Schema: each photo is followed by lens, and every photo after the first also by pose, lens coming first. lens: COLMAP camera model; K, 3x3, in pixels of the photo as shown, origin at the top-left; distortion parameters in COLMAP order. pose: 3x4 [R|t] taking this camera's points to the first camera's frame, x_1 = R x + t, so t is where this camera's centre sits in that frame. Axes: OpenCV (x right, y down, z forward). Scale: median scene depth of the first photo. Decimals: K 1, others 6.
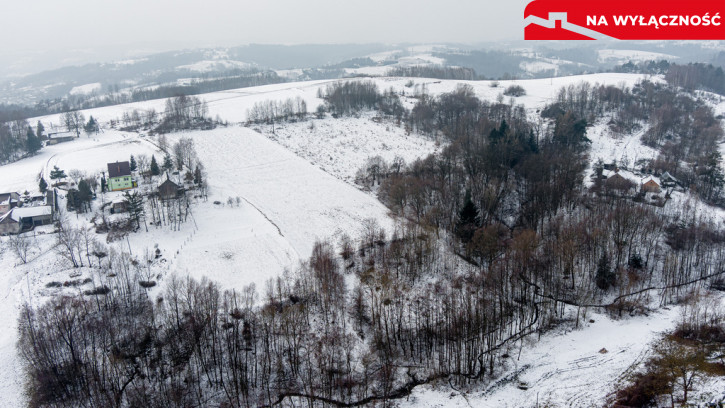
lens RADIAL K [[587.4, 0, 360.3], [0, 587.4, 201.3], [0, 0, 1]] dist [-0.050594, 0.008424]
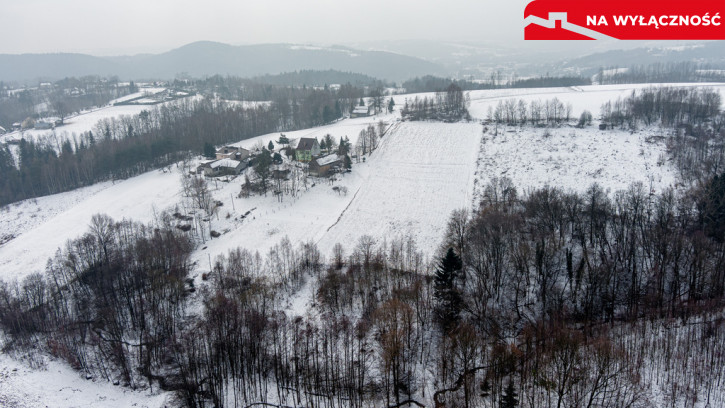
lens RADIAL K [[587.4, 0, 360.3], [0, 587.4, 201.3], [0, 0, 1]] dist [-0.050594, 0.008424]
pose [[0.586060, 0.227691, -0.777619, 0.455895], [-0.205358, 0.970110, 0.129283, -0.089530], [0.783813, 0.083922, 0.615301, 0.274885]]
